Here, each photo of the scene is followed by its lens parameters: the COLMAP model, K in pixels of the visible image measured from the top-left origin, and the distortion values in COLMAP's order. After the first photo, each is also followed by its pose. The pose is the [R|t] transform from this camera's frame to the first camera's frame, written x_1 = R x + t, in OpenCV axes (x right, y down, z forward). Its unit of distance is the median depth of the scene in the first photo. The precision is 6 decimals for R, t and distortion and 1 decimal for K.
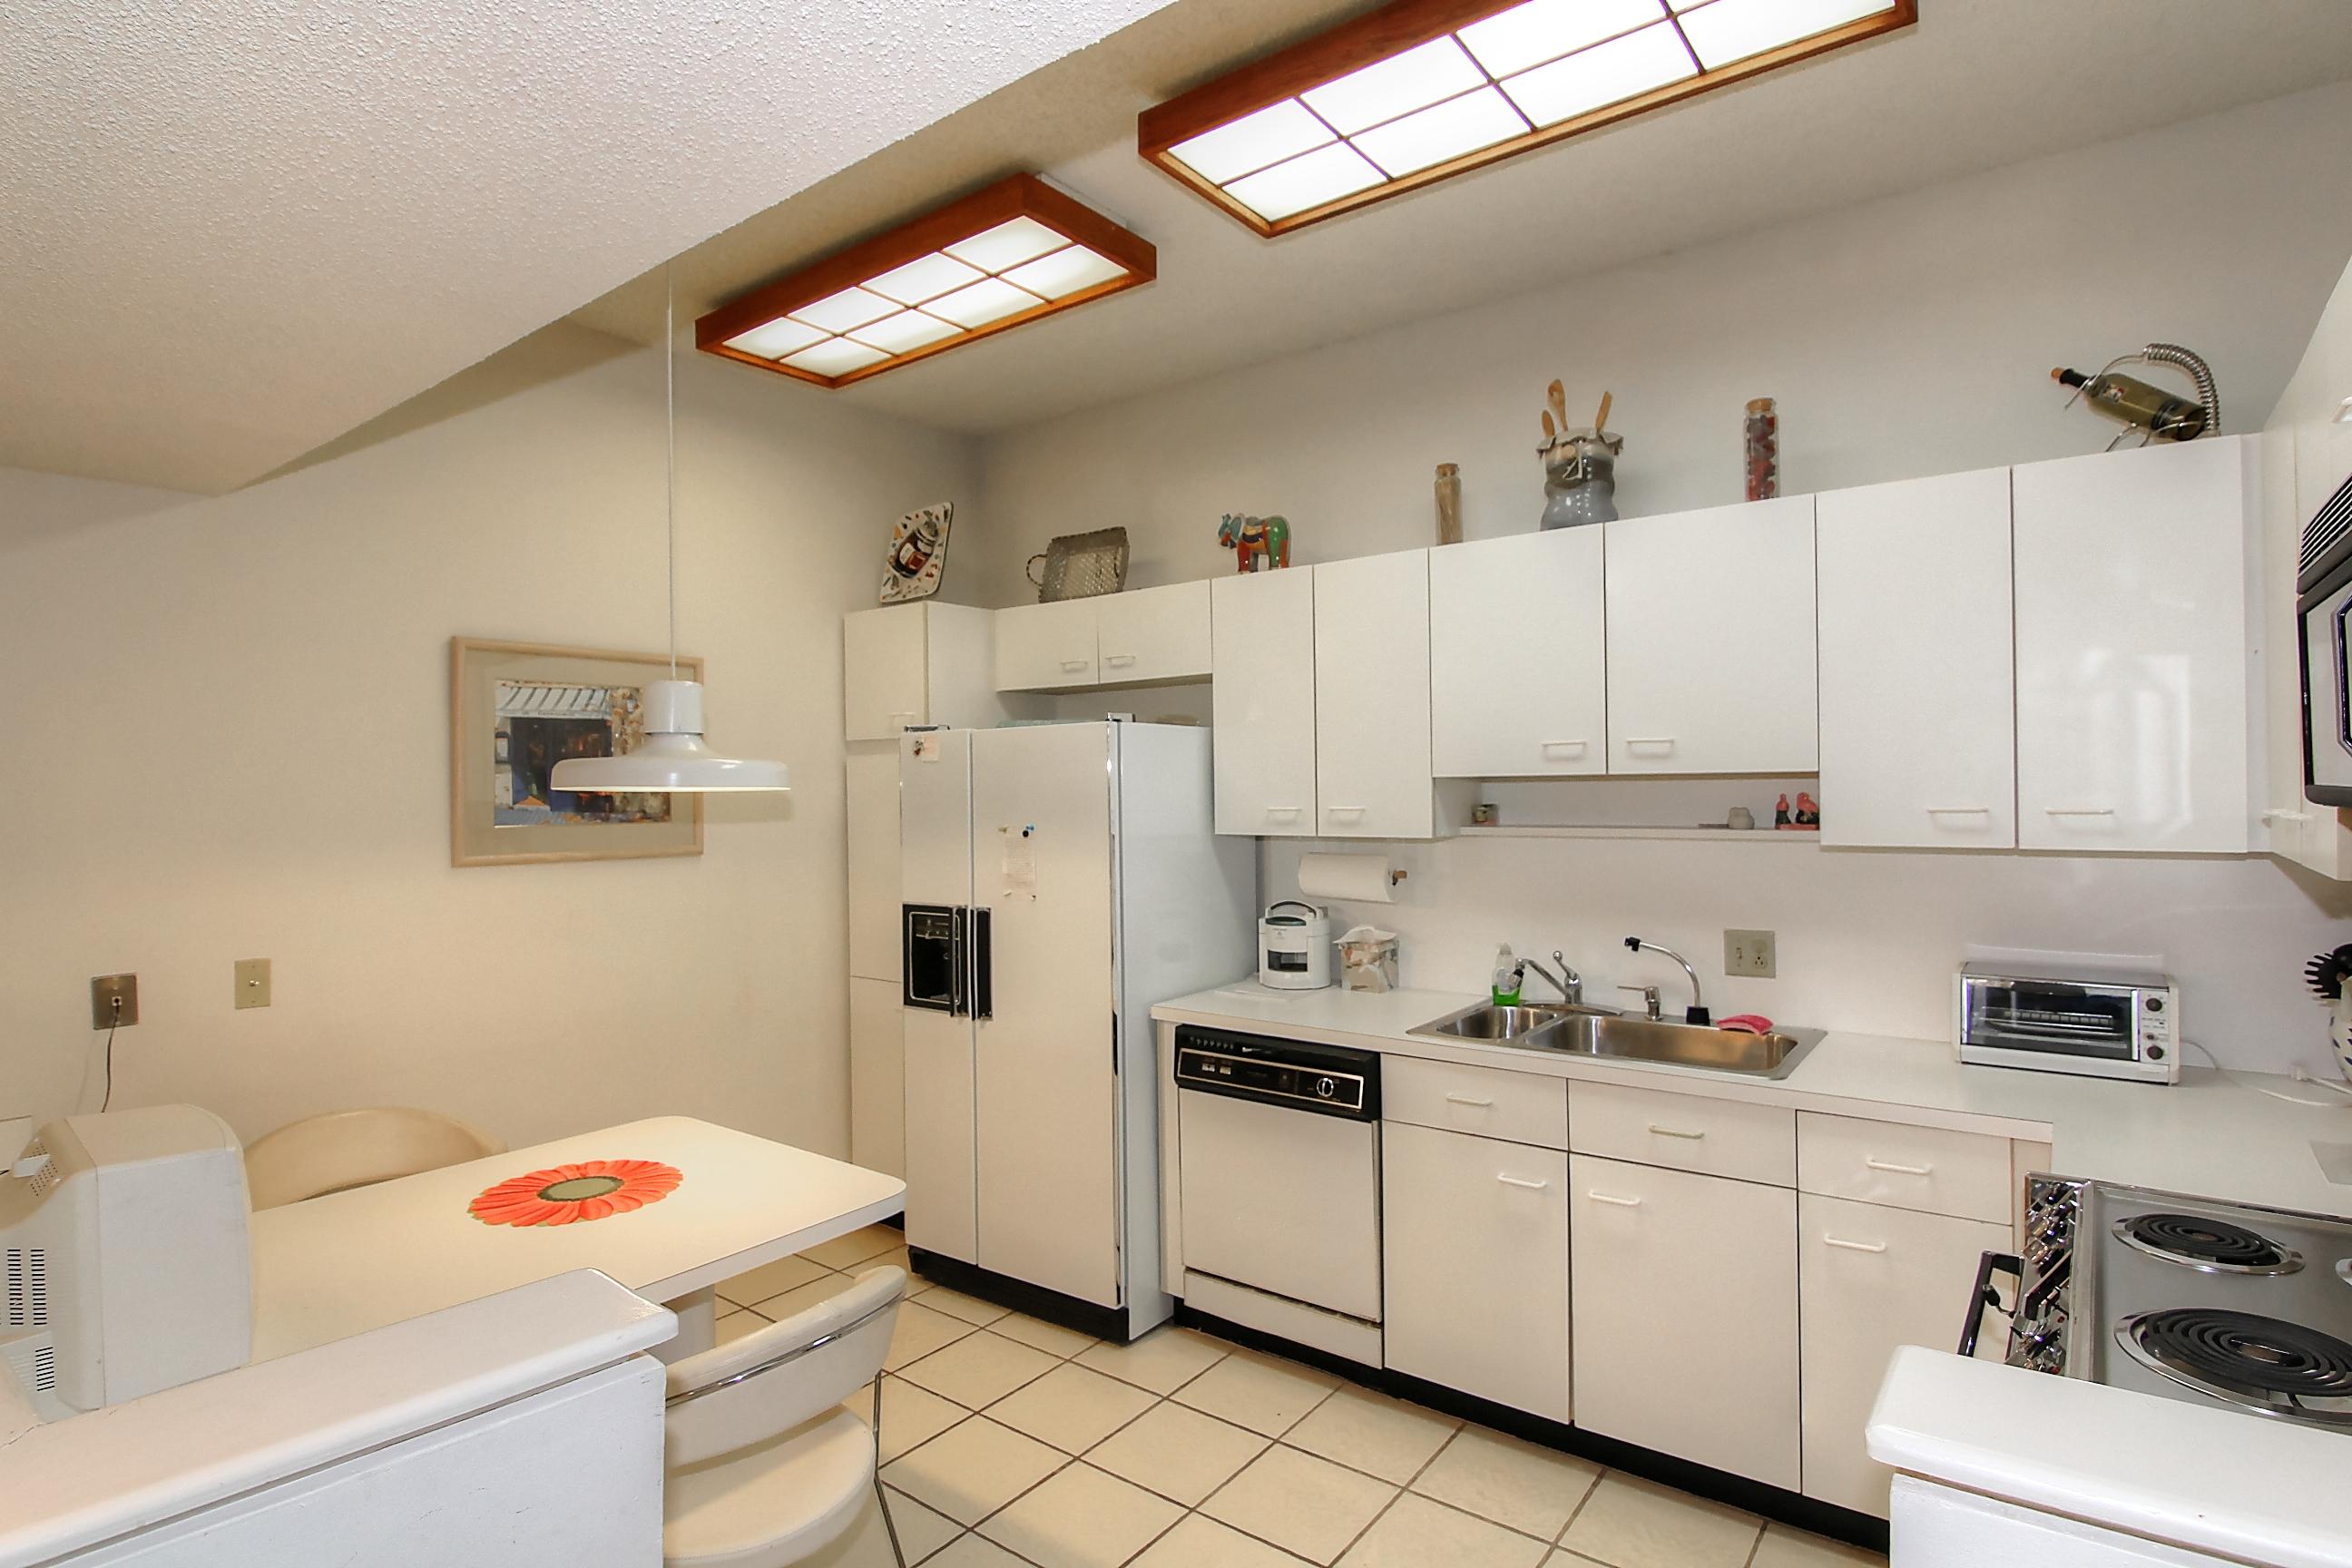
lens RADIAL K [[1206.9, 0, 1162.9], [0, 1206.9, 784.9], [0, 0, 1]] dist [-0.005559, -0.000746]
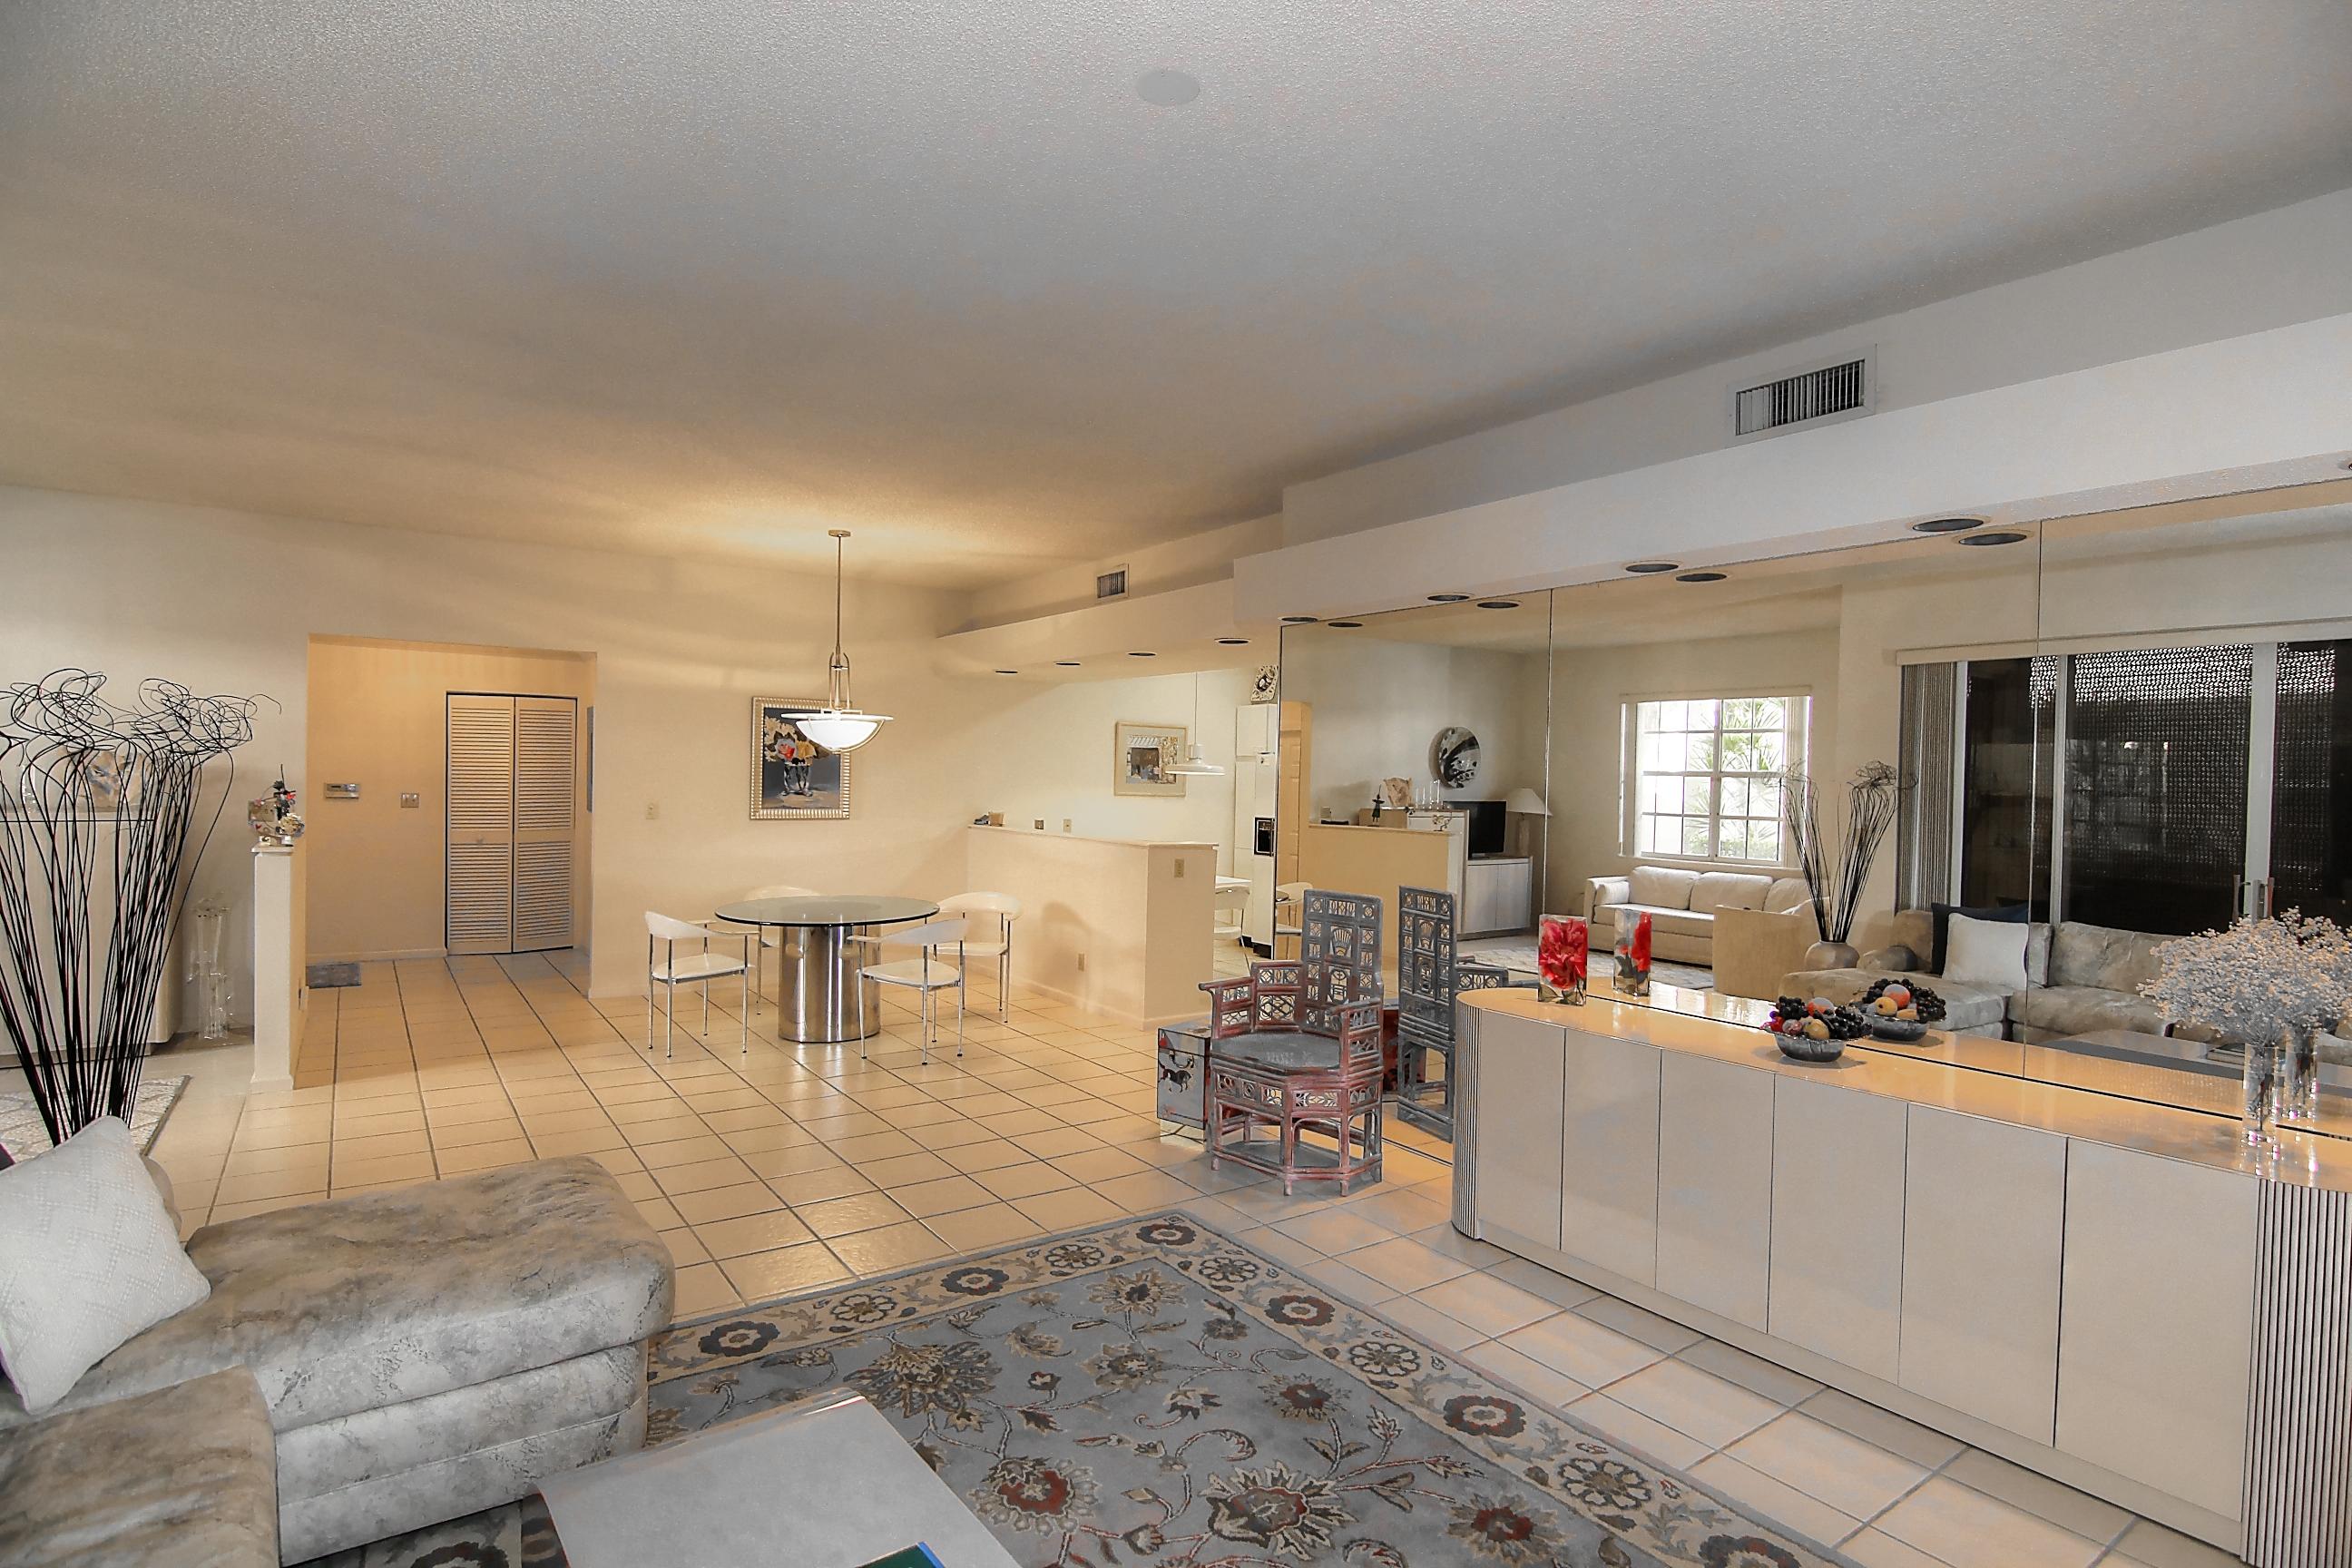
lens RADIAL K [[1206.9, 0, 1188.0], [0, 1206.9, 789.9], [0, 0, 1]] dist [-0.005559, -0.000746]
pose [[0.954533, 0.033582, -0.296206, 0.542806], [-0.028993, 0.999382, 0.019876, -0.014342], [0.296691, -0.010384, 0.954917, -2.006955]]
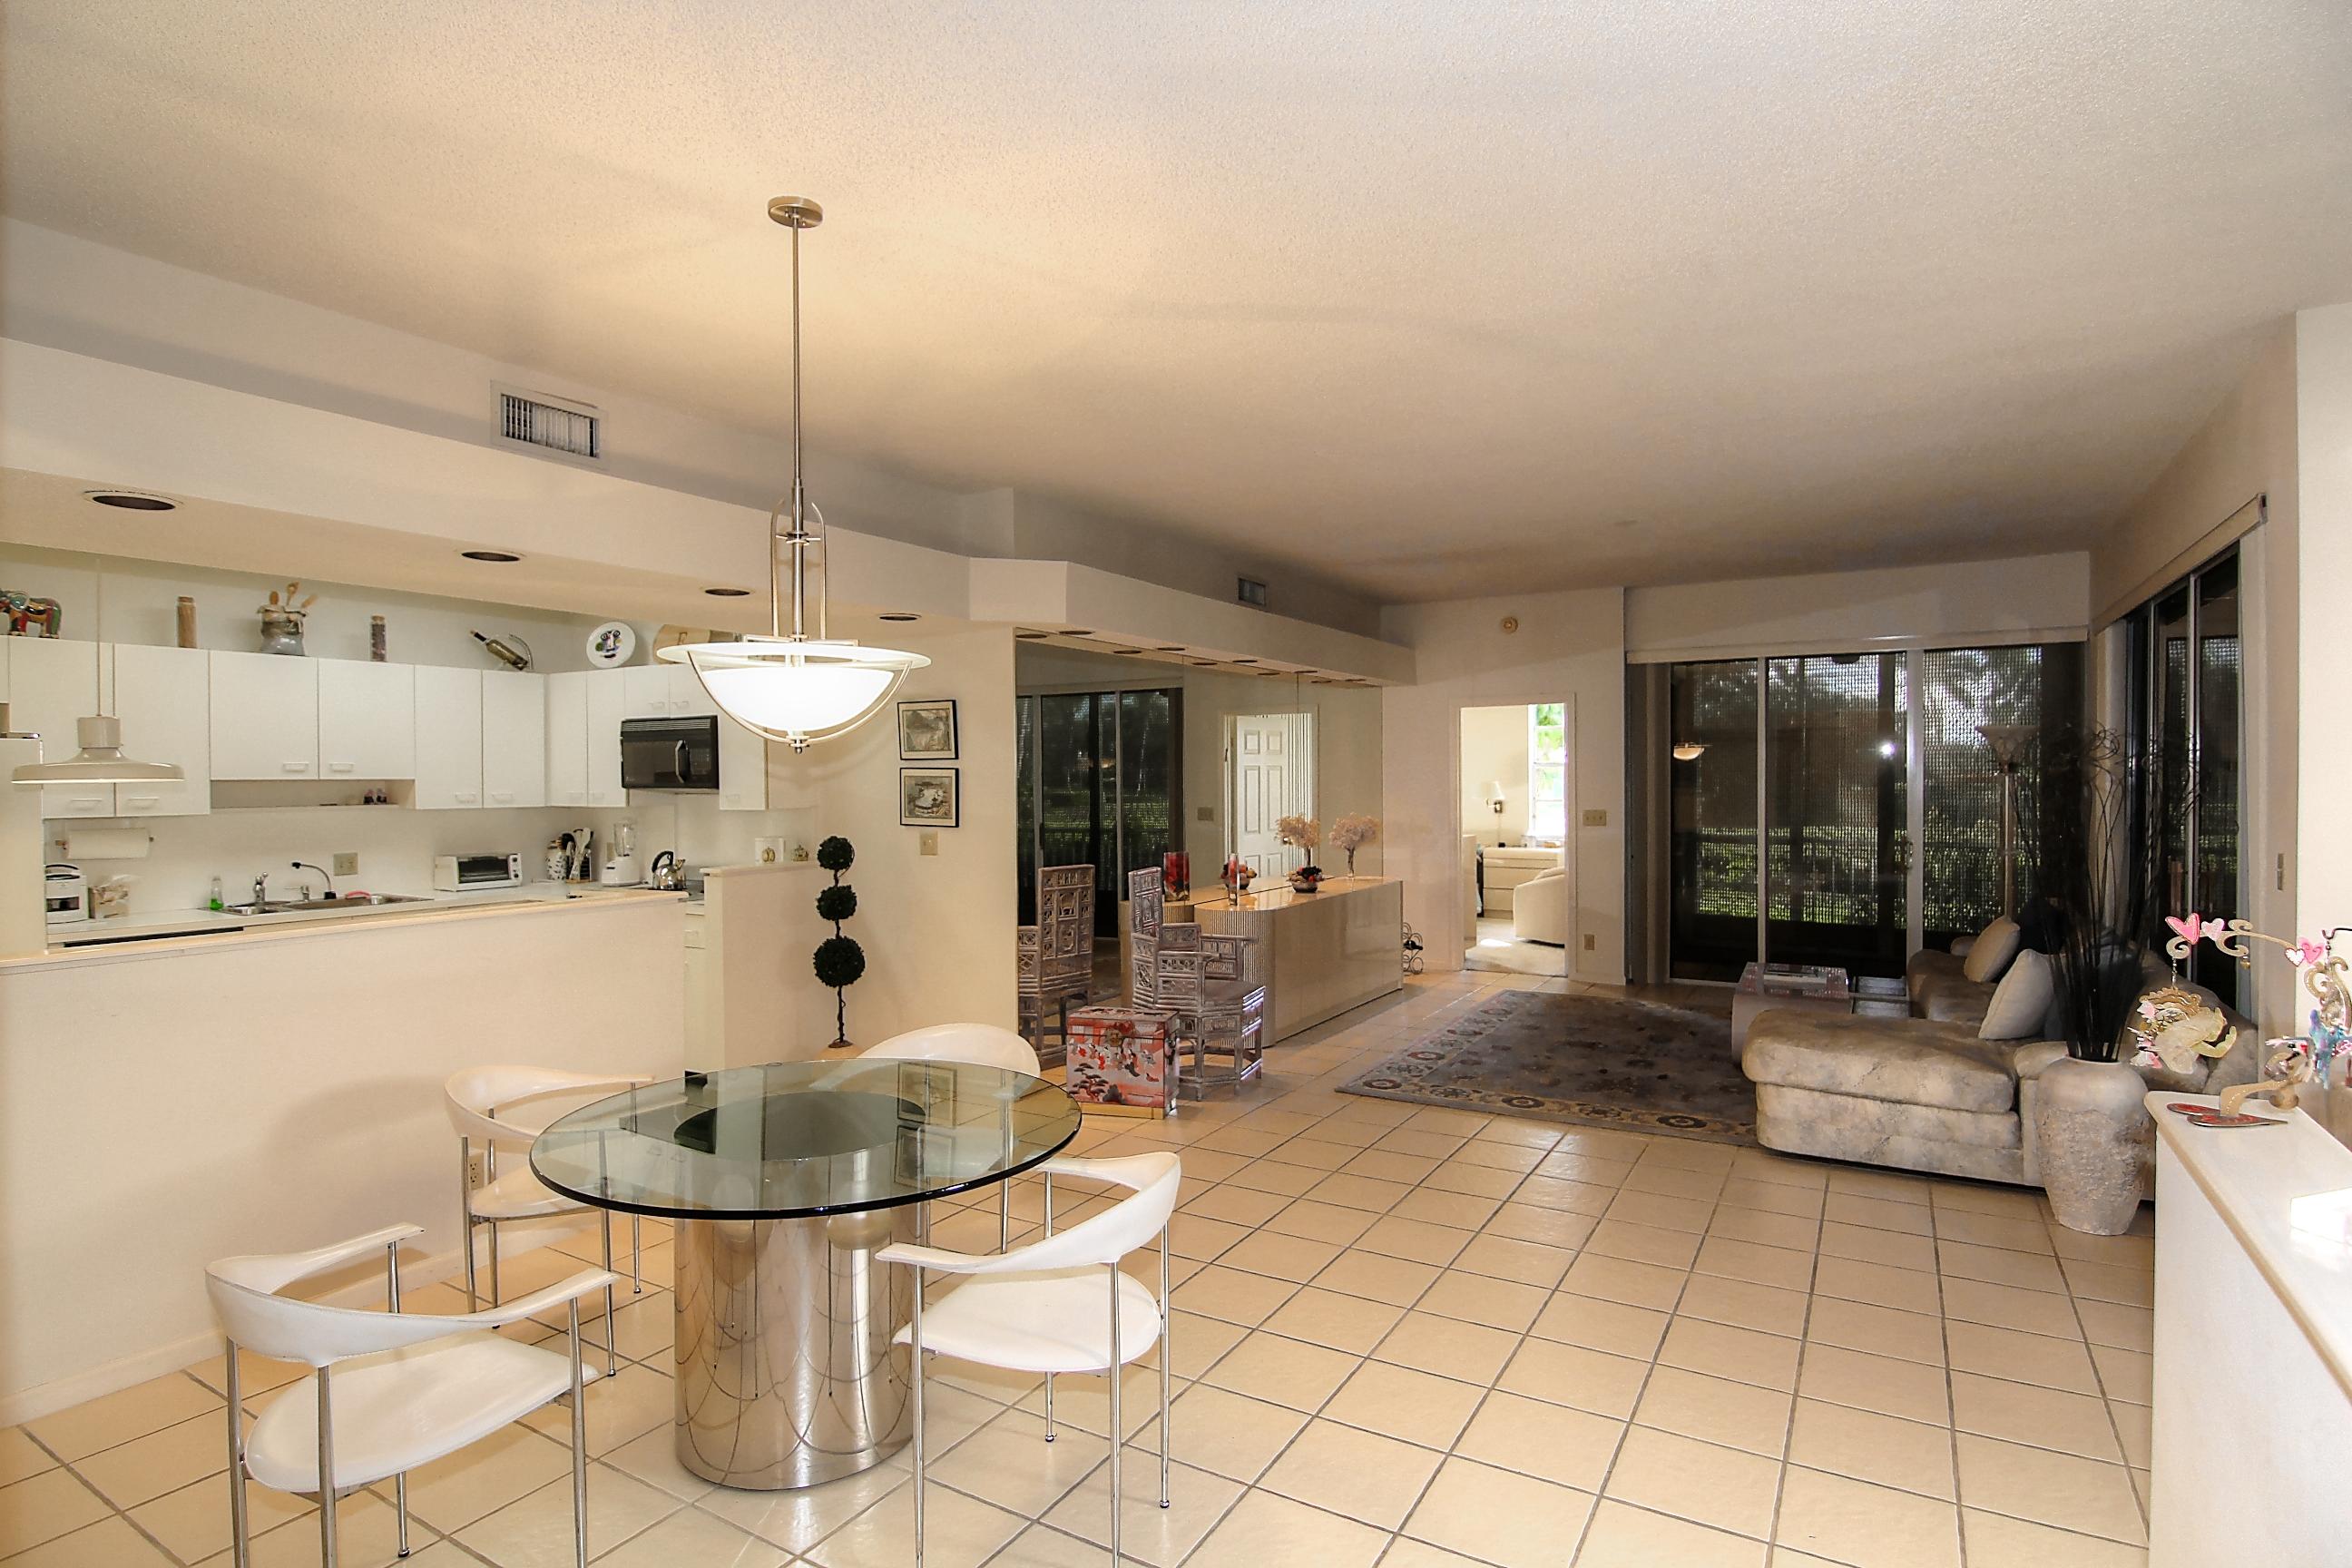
lens RADIAL K [[1206.9, 0, 1183.5], [0, 1206.9, 790.7], [0, 0, 1]] dist [-0.005559, -0.000746]
pose [[-0.117232, 0.004652, 0.993094, -1.752616], [0.008283, 0.999959, -0.003706, 0.028622], [-0.993070, 0.007791, -0.117266, -0.216634]]
